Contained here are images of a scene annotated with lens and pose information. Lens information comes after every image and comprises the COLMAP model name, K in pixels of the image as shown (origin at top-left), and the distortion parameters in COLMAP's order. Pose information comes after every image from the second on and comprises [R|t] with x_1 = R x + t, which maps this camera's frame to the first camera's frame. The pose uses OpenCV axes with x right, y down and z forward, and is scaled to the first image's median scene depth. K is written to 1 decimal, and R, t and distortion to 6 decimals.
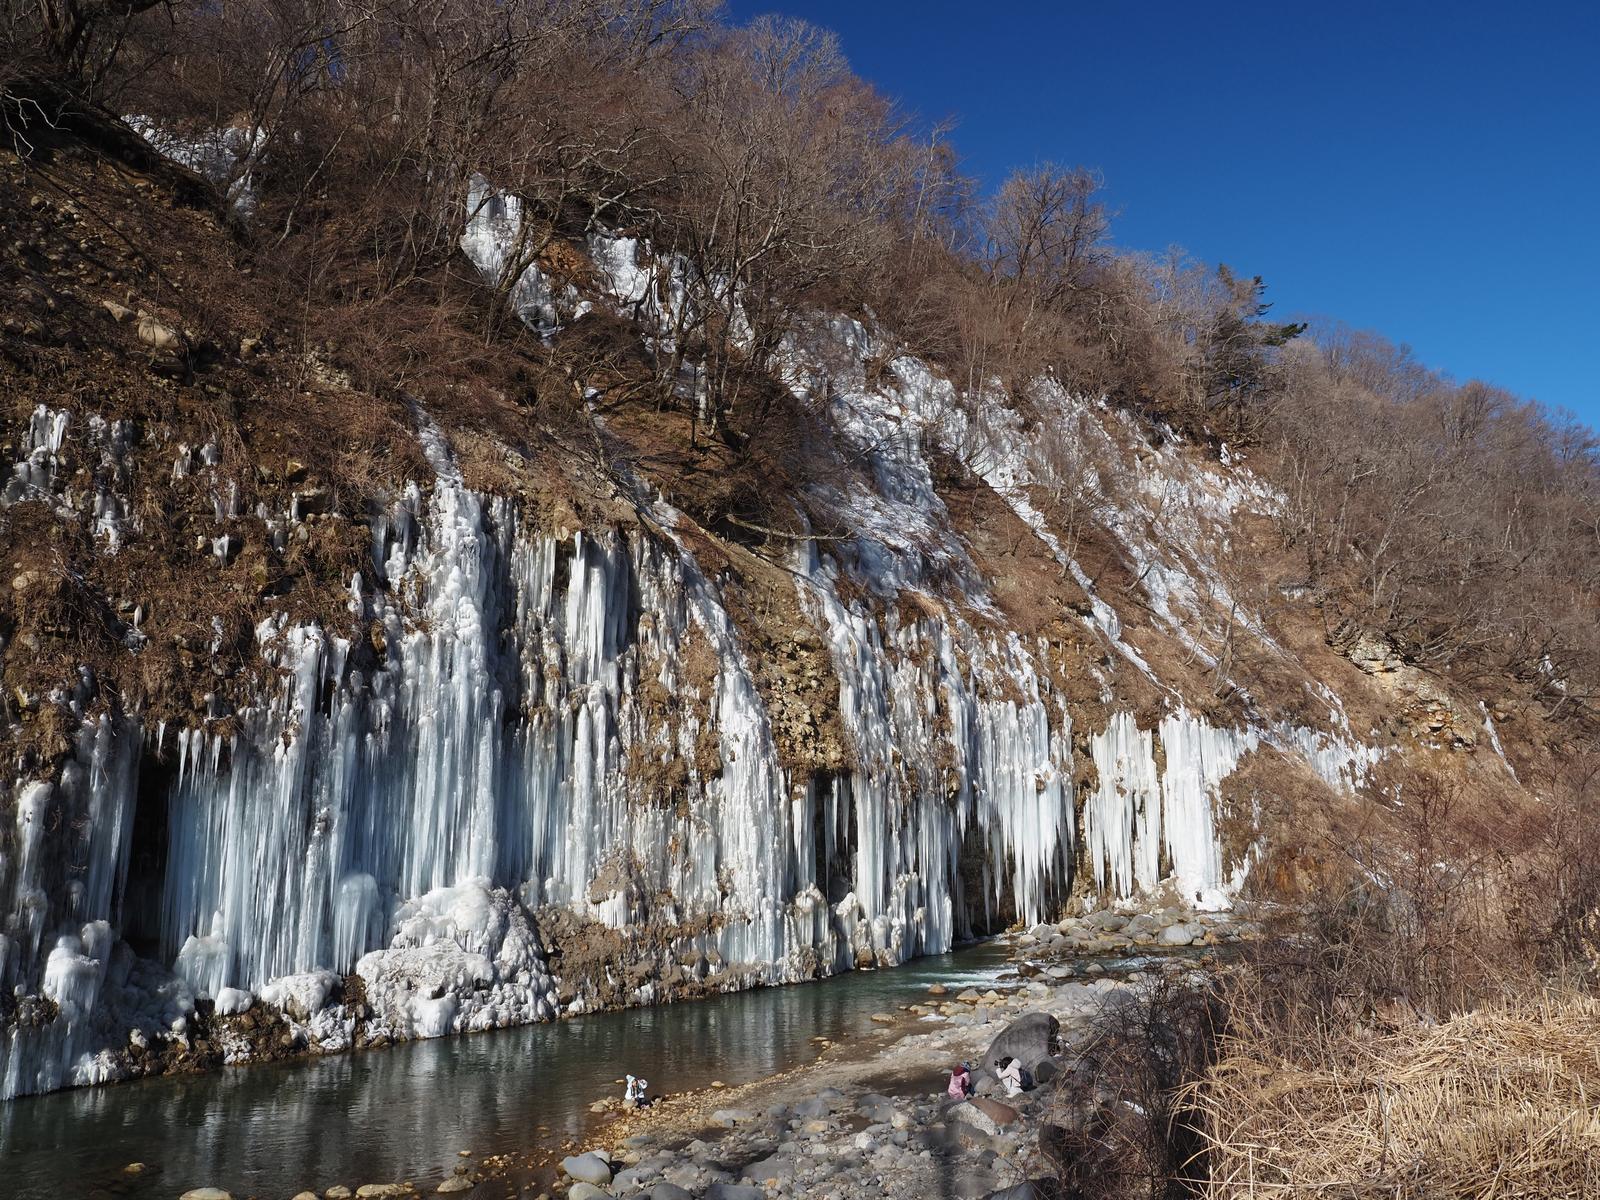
lens RADIAL K [[1210.9, 0, 808.4], [0, 1210.9, 601.1], [0, 0, 1]] dist [-0.025483, 0.011331]
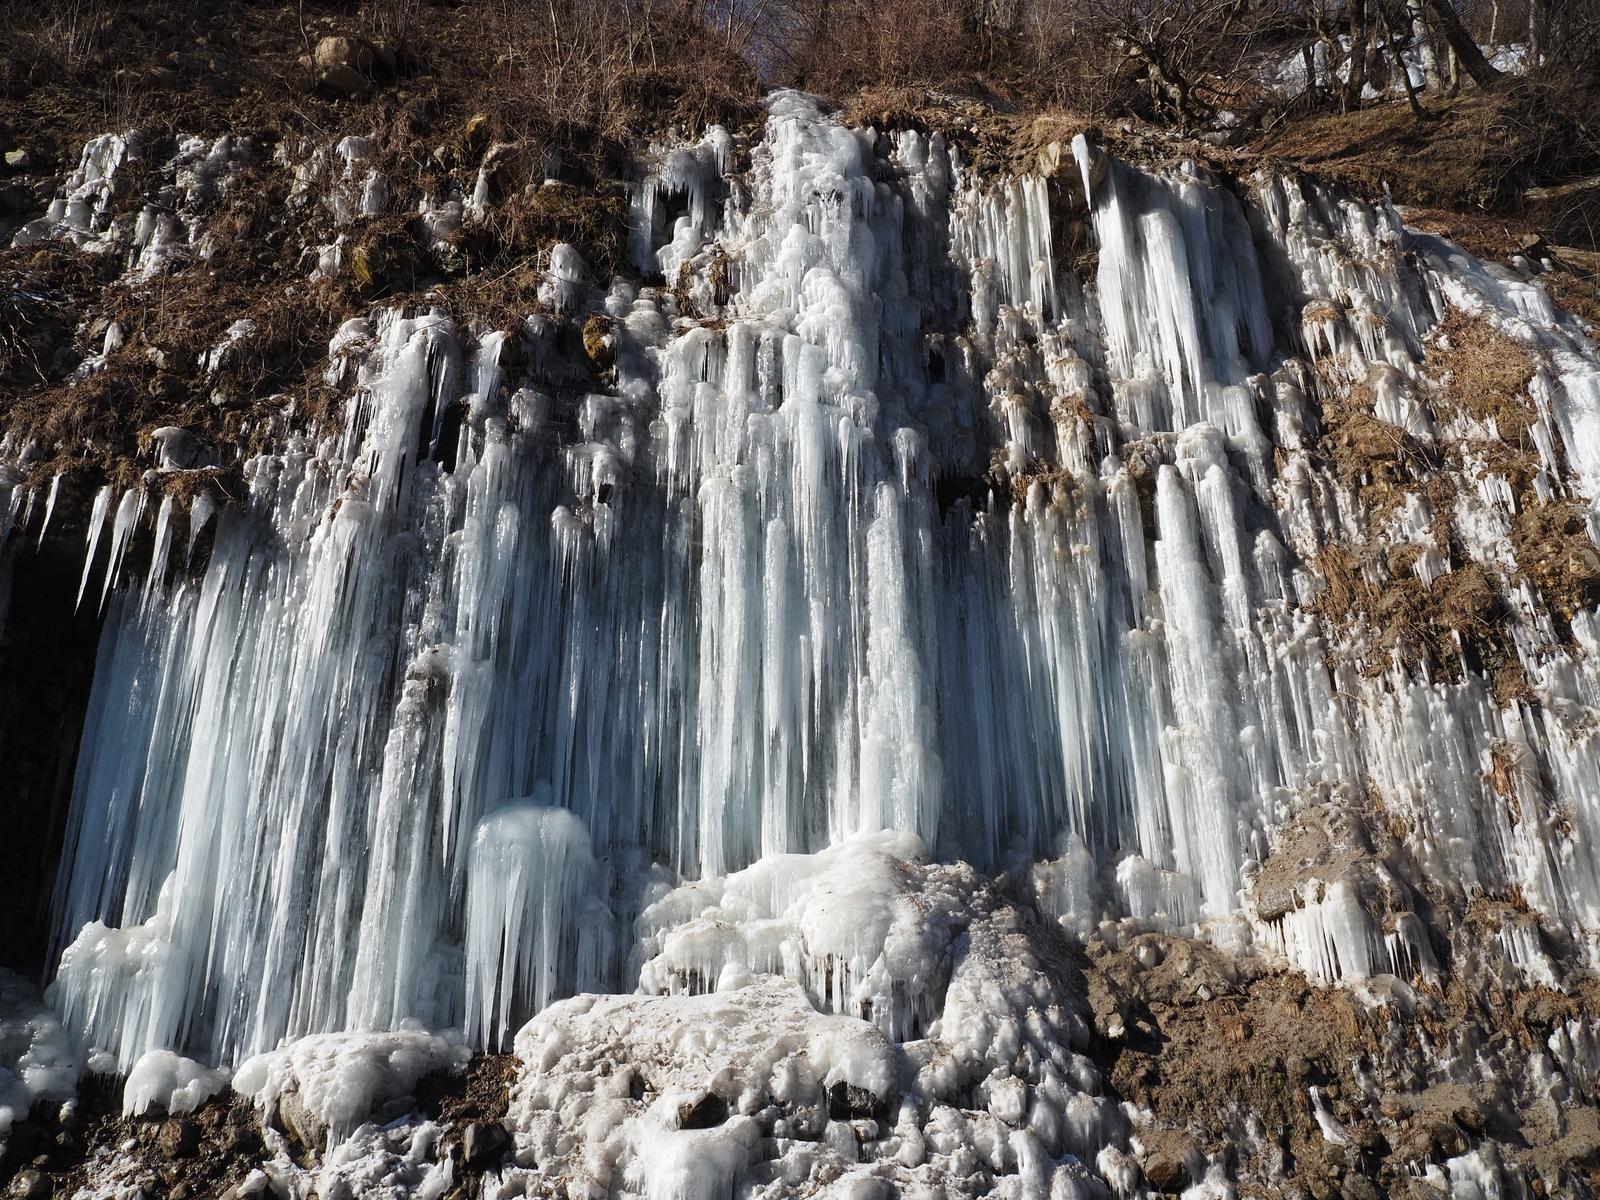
lens RADIAL K [[1157.8, 0, 785.4], [0, 1157.8, 604.5], [0, 0, 1]] dist [-0.033425, 0.012960]
pose [[0.703022, -0.262526, -0.660939, -0.020279], [0.138283, 0.962094, -0.235058, 0.210497], [0.697594, 0.073854, 0.712676, 0.608881]]
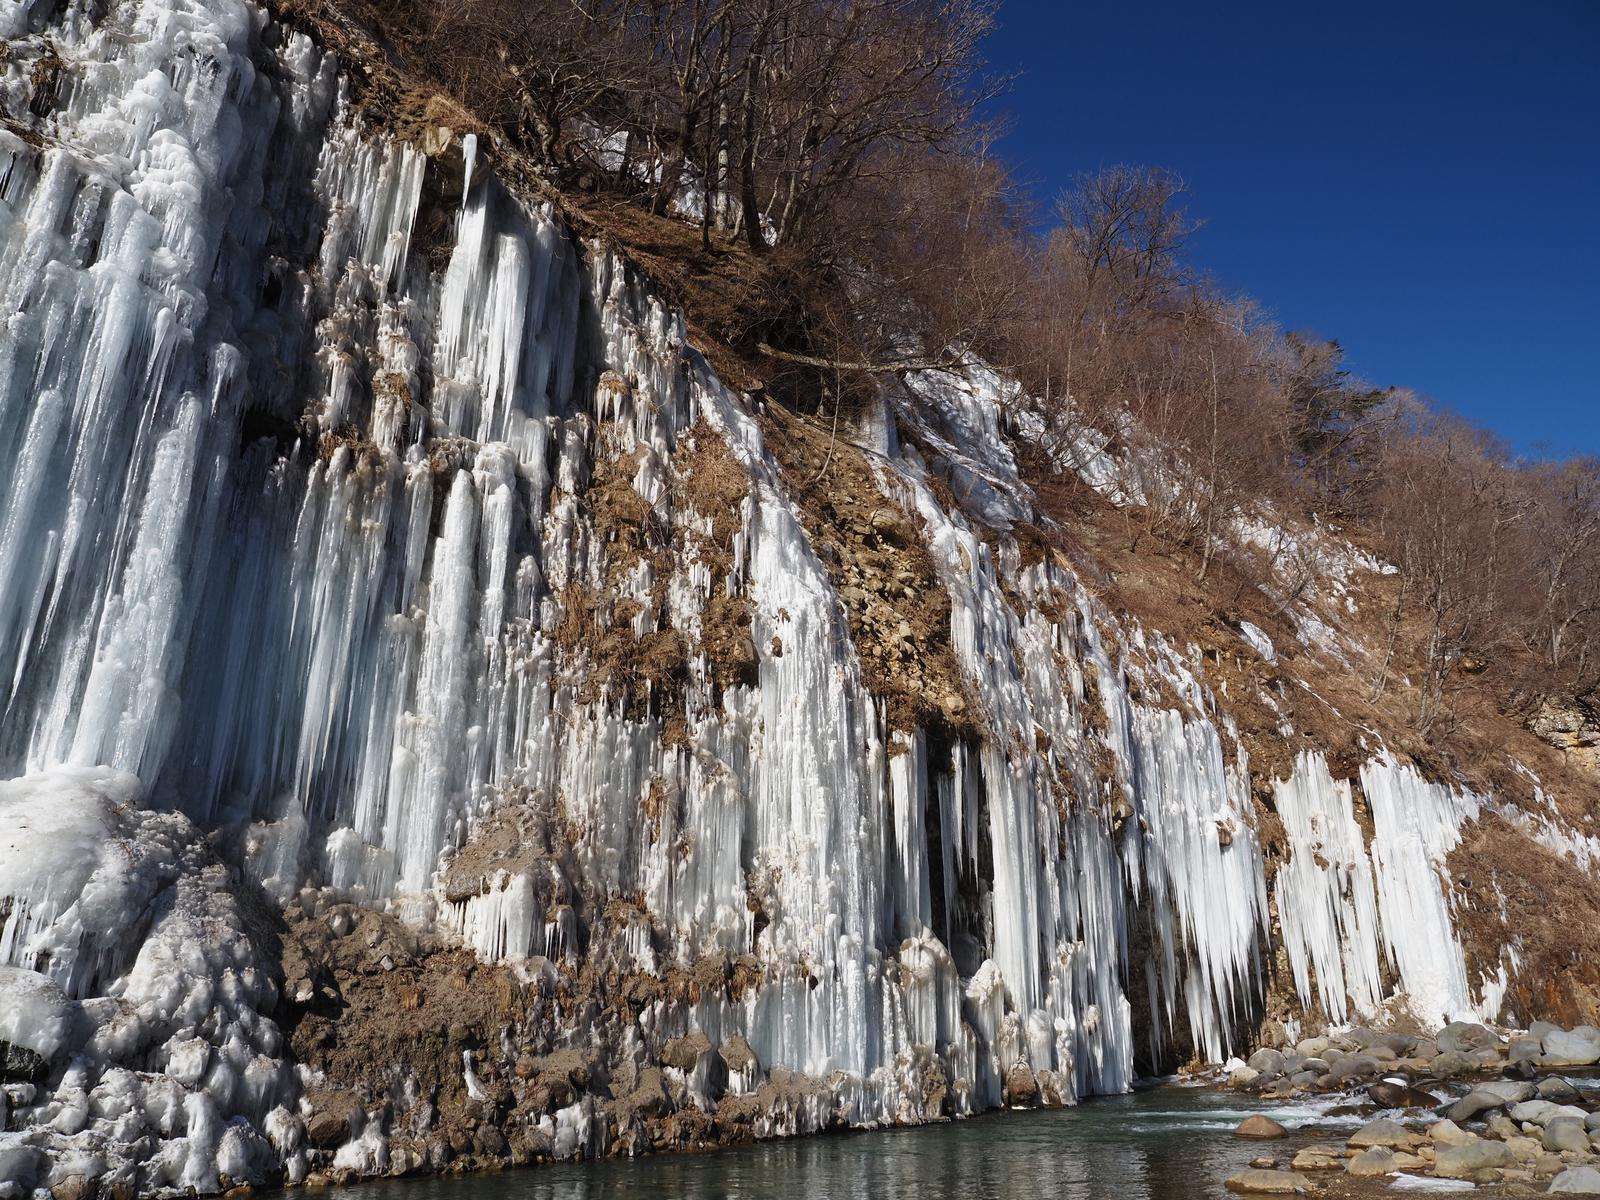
lens RADIAL K [[1157.8, 0, 804.0], [0, 1157.8, 600.9], [0, 0, 1]] dist [-0.033425, 0.012960]
pose [[0.999960, -0.002237, -0.008621, -0.051547], [0.000788, 0.986377, -0.164500, 0.205331], [0.008872, 0.164486, 0.986339, 0.571366]]
